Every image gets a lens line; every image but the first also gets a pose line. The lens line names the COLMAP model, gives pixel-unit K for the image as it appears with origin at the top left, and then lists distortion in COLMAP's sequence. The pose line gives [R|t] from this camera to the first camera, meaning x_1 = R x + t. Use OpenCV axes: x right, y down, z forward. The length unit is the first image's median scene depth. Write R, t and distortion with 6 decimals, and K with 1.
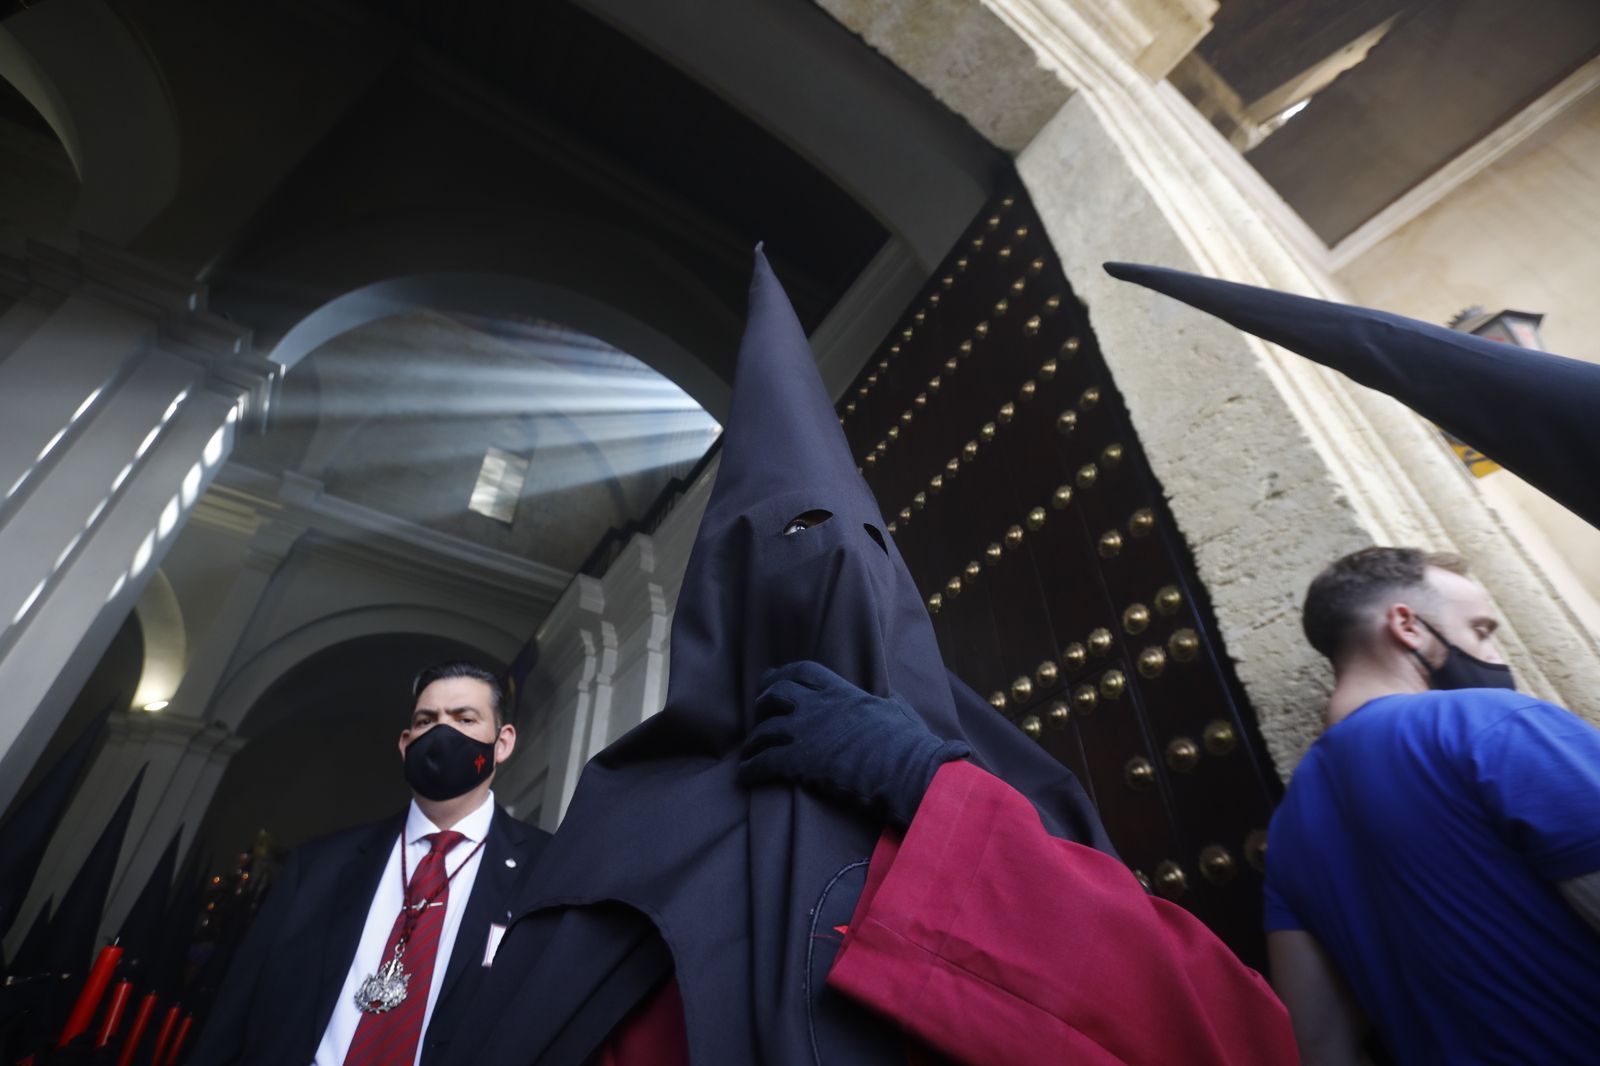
lens RADIAL K [[732.1, 0, 791.5], [0, 732.1, 547.7], [0, 0, 1]] dist [-0.047952, 0.011787]
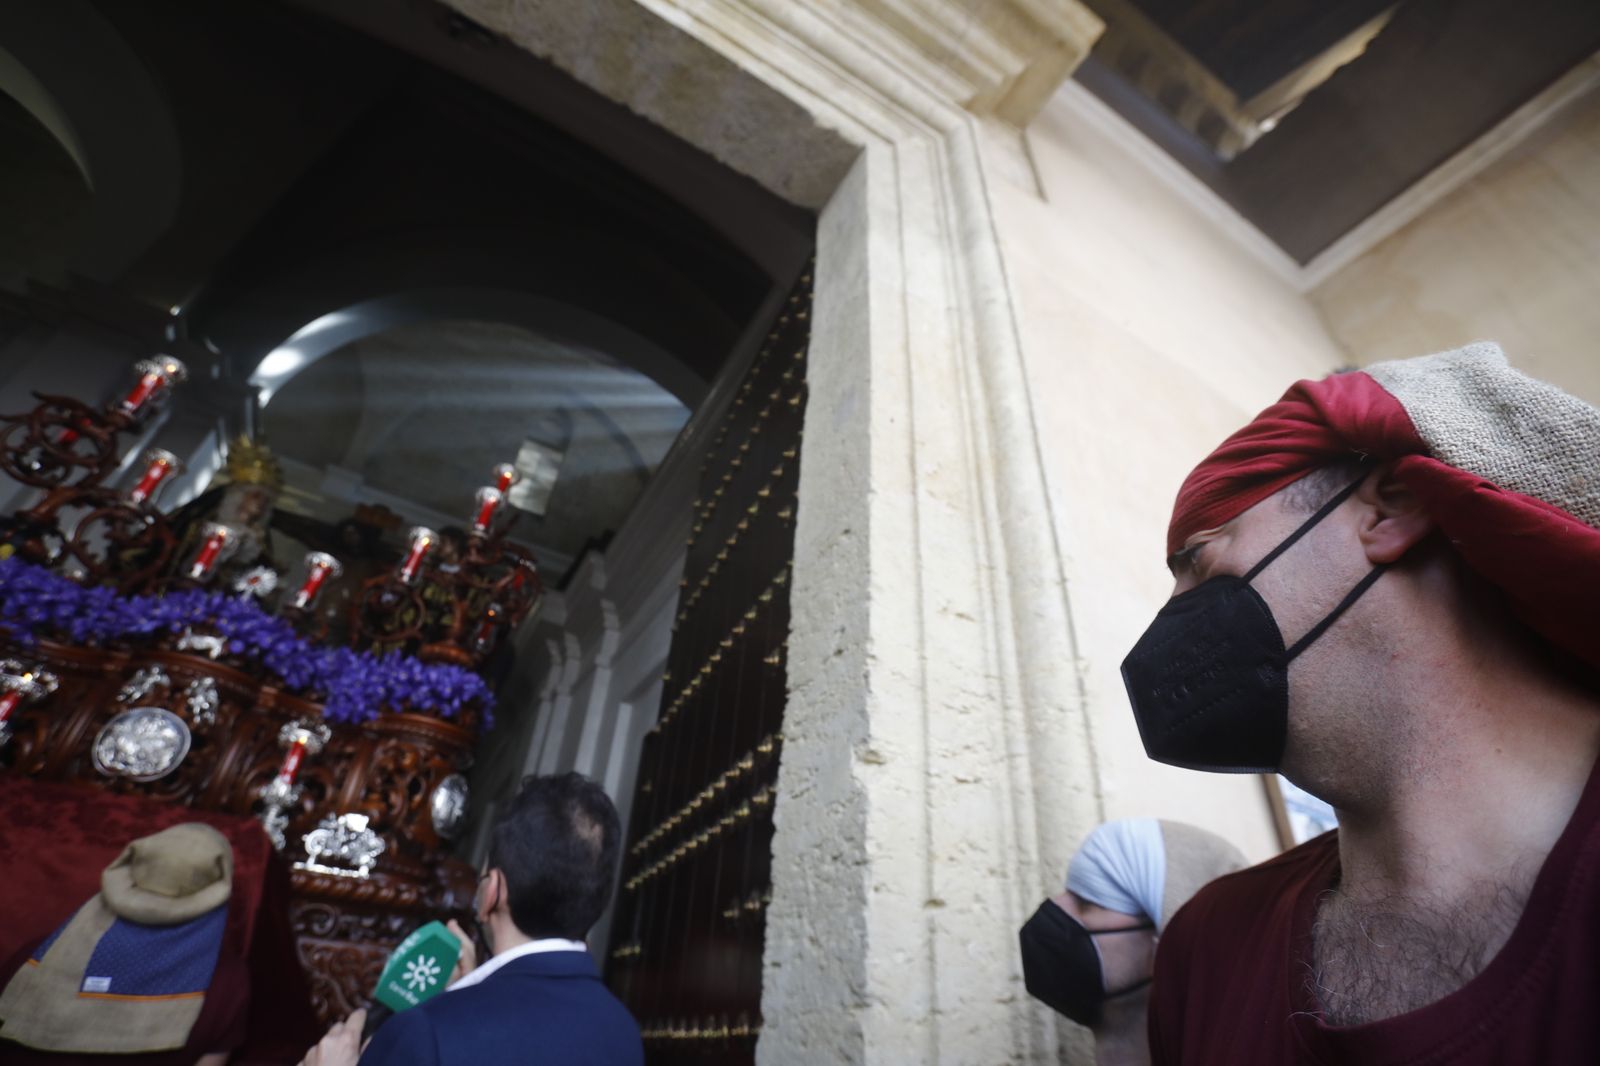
lens RADIAL K [[732.1, 0, 794.0], [0, 732.1, 549.5], [0, 0, 1]] dist [-0.047952, 0.011787]
pose [[0.996133, 0.023399, -0.084685, 0.232597], [-0.021403, 0.999473, 0.024398, -0.076459], [0.085211, -0.022491, 0.996109, 0.017894]]
